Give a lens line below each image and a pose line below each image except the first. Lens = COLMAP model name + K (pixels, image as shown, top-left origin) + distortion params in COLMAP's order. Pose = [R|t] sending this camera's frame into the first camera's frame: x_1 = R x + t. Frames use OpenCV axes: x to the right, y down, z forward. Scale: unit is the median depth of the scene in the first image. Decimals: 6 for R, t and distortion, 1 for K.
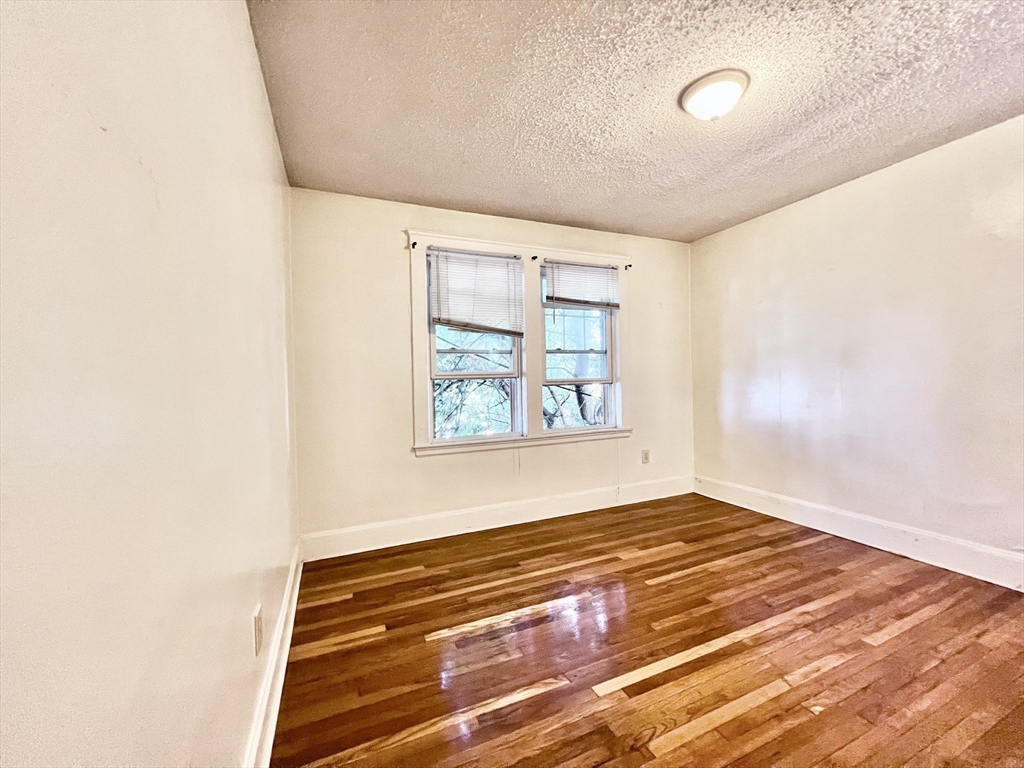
lens RADIAL K [[421.9, 0, 511.3], [0, 421.9, 380.0], [0, 0, 1]] dist [0.008802, 0.000298]
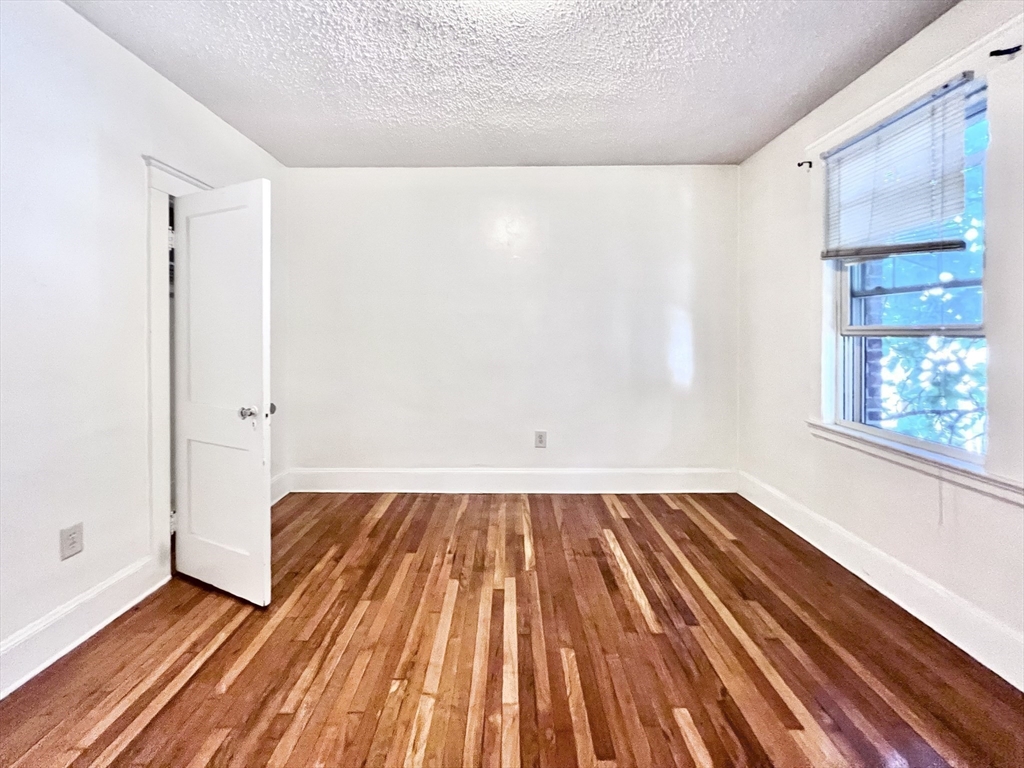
lens RADIAL K [[421.9, 0, 511.3], [0, 421.9, 380.0], [0, 0, 1]] dist [0.008802, 0.000298]
pose [[-0.401804, 0.118835, -0.907982, 0.858635], [-0.008647, 0.991007, 0.133528, -0.030206], [0.915685, 0.061503, -0.397163, 0.969088]]
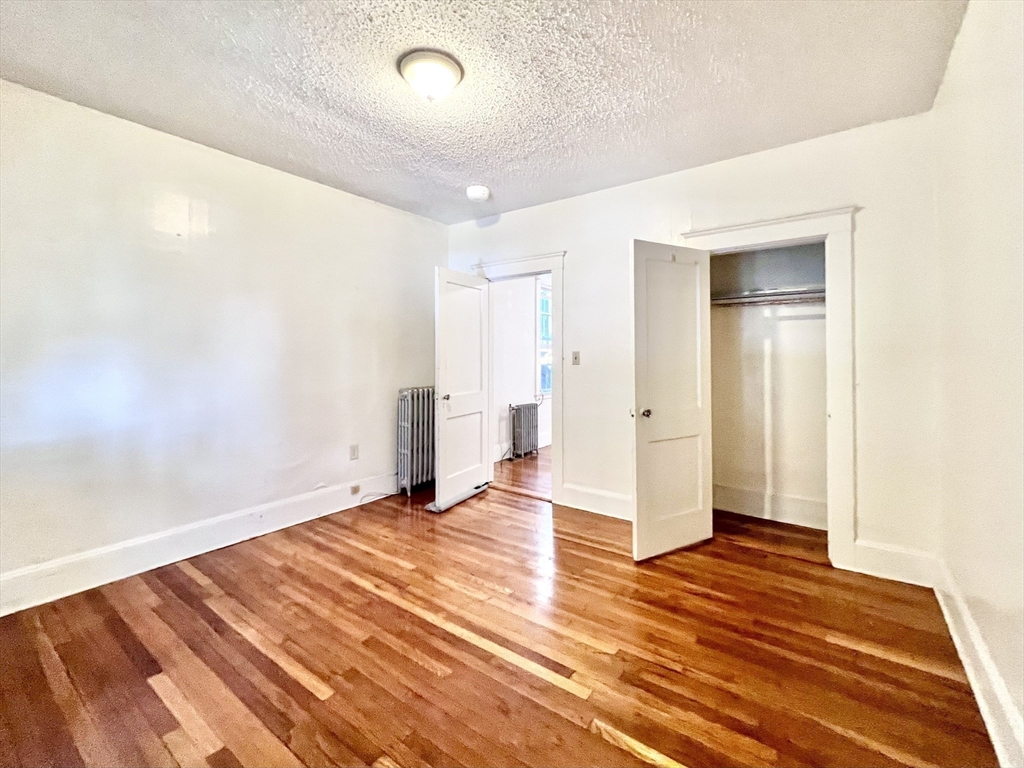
lens RADIAL K [[452.2, 0, 518.0], [0, 452.2, 350.2], [0, 0, 1]] dist [-0.001076, 0.000107]
pose [[-0.498071, 0.035513, 0.866409, -0.401739], [0.023263, 0.999349, -0.027589, 0.000703], [-0.866824, 0.006414, -0.498573, 1.060428]]
